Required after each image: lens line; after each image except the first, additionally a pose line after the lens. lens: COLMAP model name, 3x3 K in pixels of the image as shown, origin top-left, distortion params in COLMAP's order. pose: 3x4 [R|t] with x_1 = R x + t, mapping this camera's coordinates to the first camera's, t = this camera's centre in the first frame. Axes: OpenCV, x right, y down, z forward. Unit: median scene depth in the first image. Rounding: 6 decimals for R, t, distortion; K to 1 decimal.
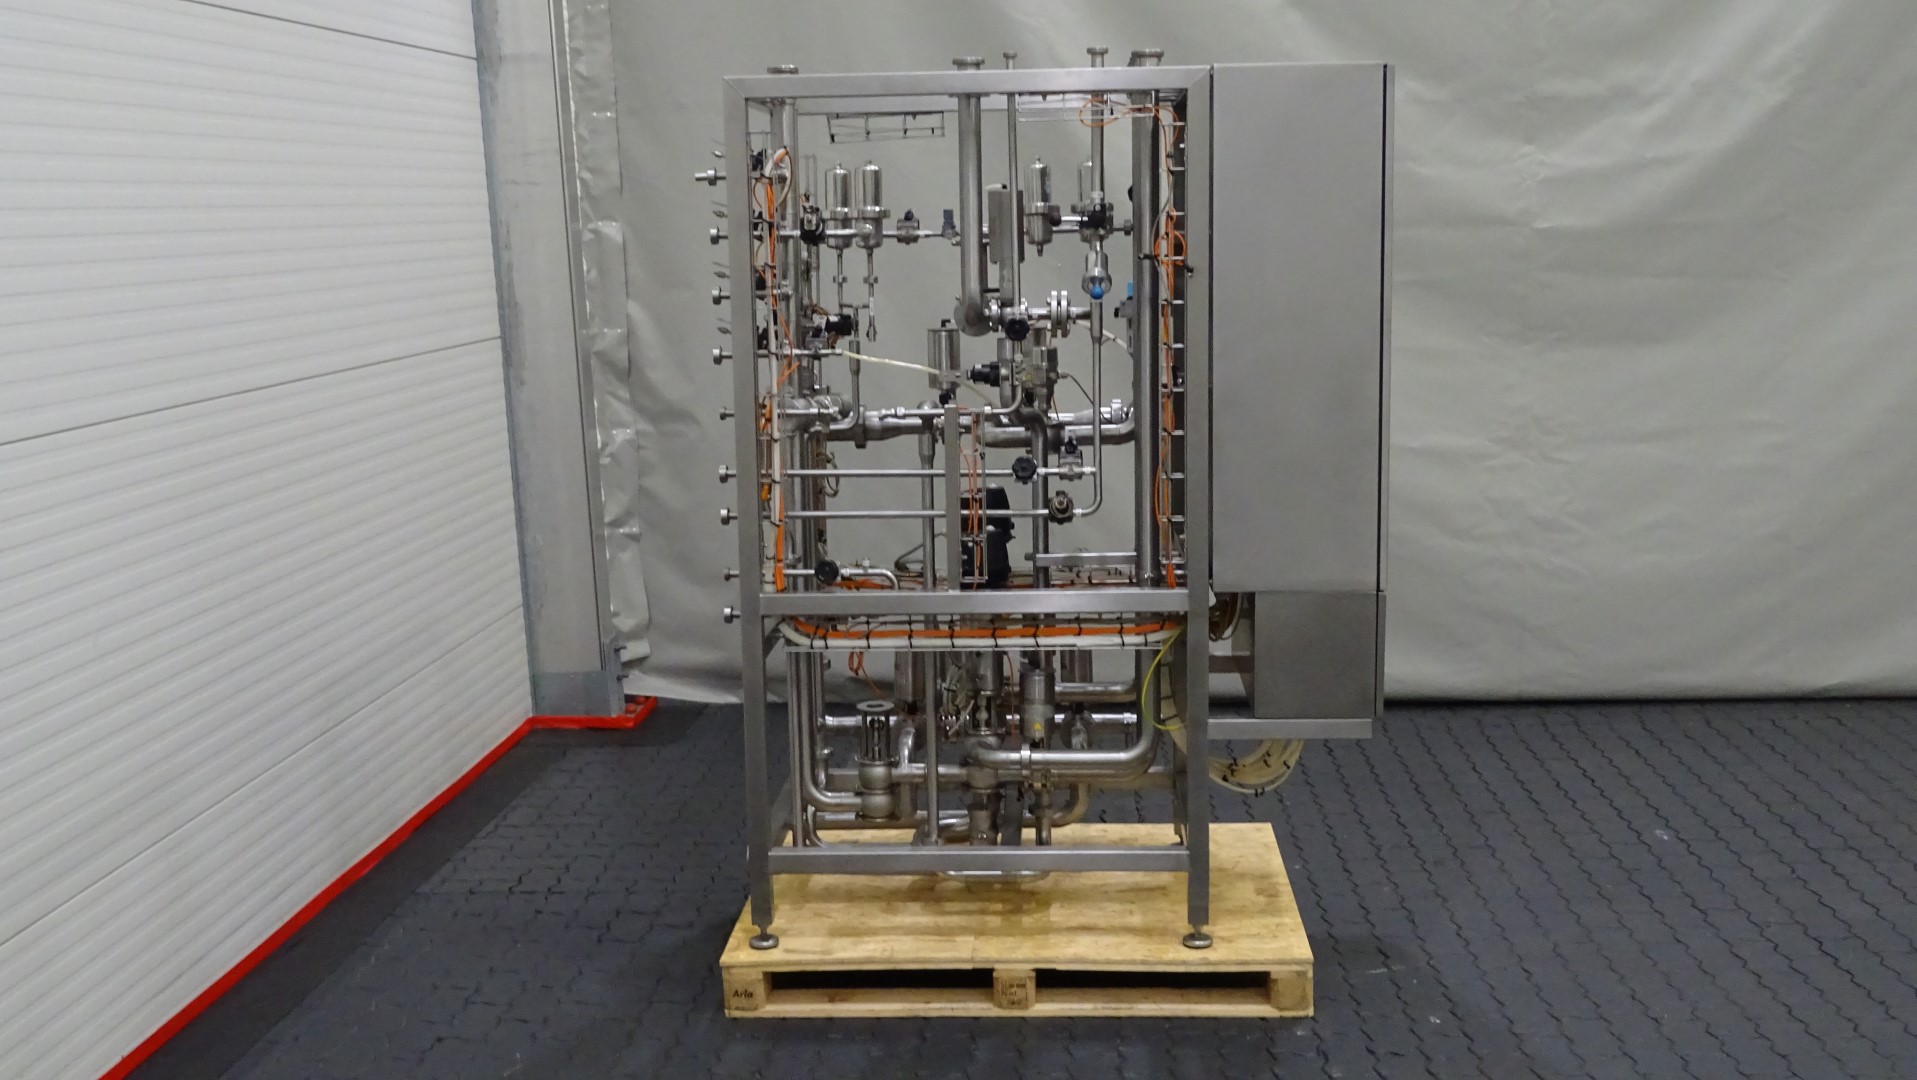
lens RADIAL K [[2151.1, 0, 958.5], [0, 2151.1, 540.0], [0, 0, 1]] dist [-0.008813, -0.005281]
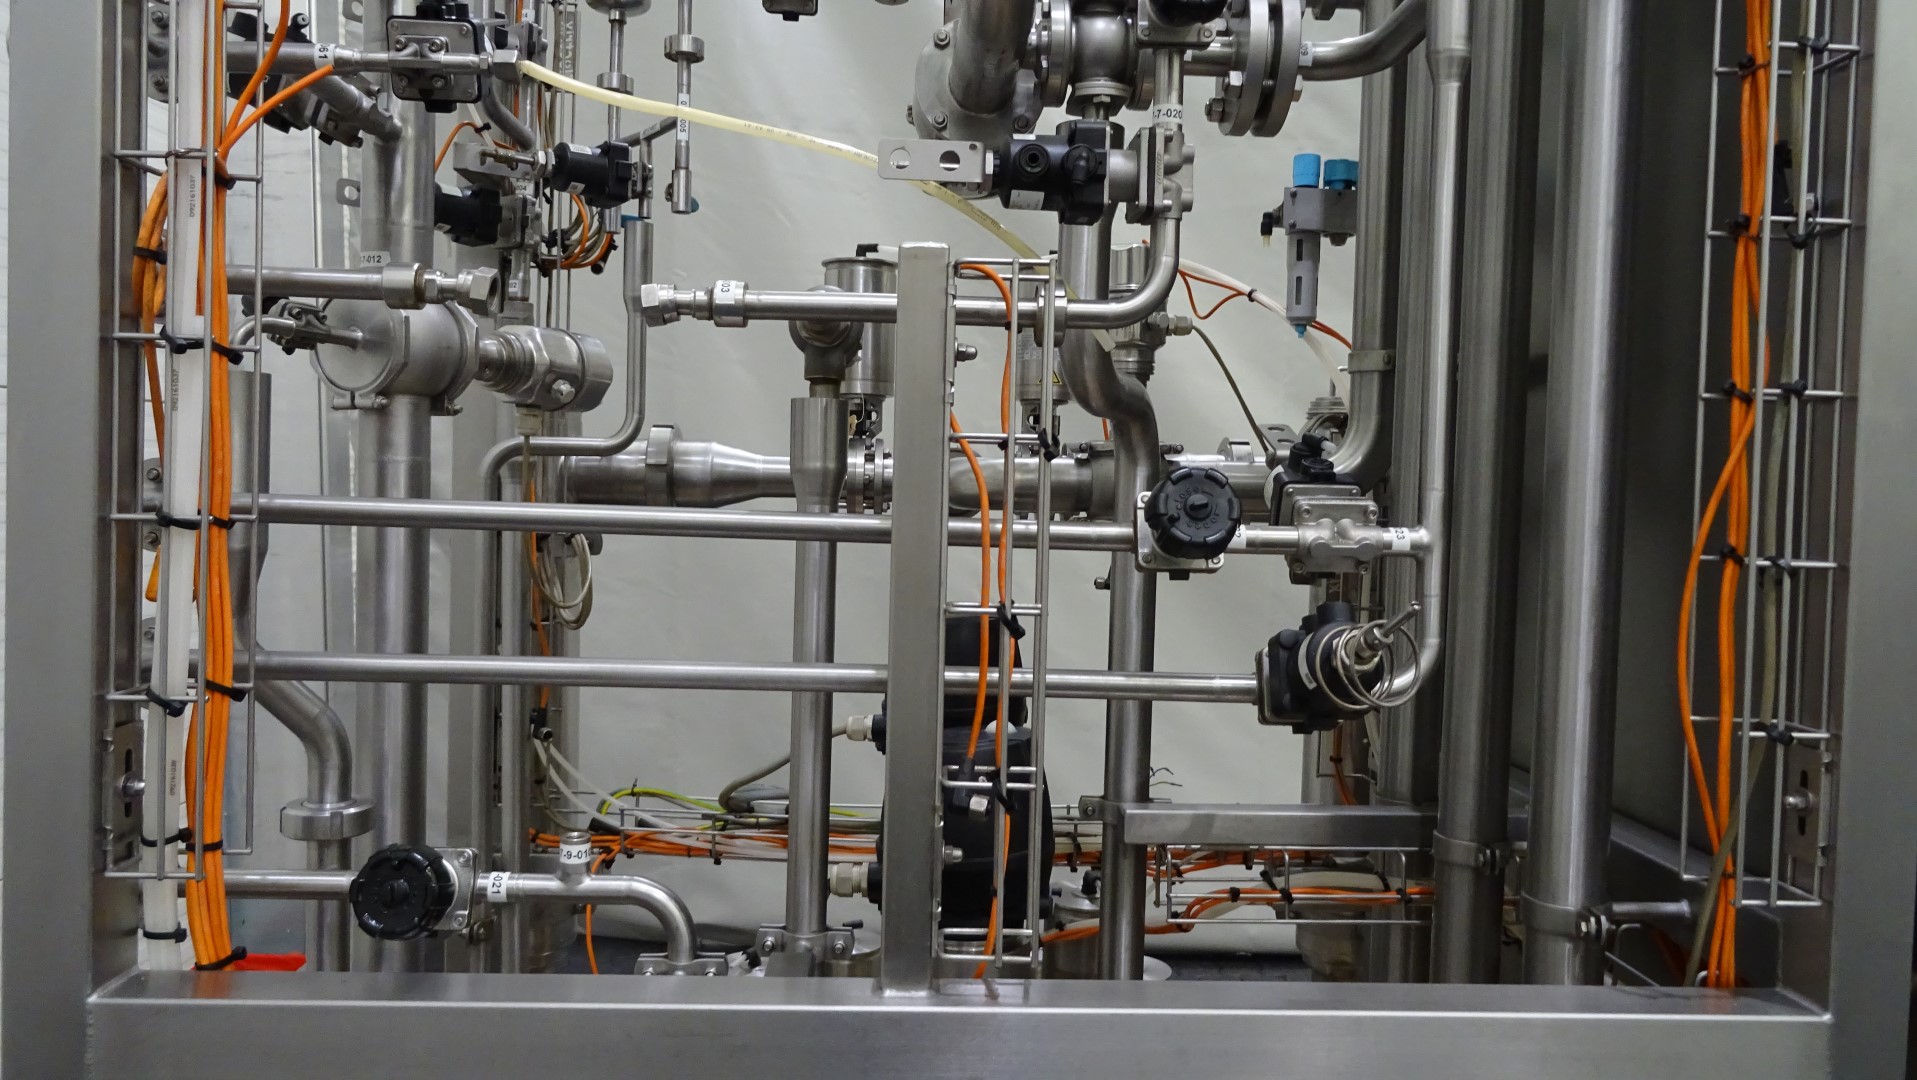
lens RADIAL K [[1360.7, 0, 958.5], [0, 1360.7, 540.0], [0, 0, 1]] dist [0.004515, -0.002046]
pose [[0.994287, 0.042726, 0.097817, -0.014432], [-0.031306, 0.992821, -0.115441, -0.010729], [-0.102047, 0.111719, 0.988486, 0.877887]]
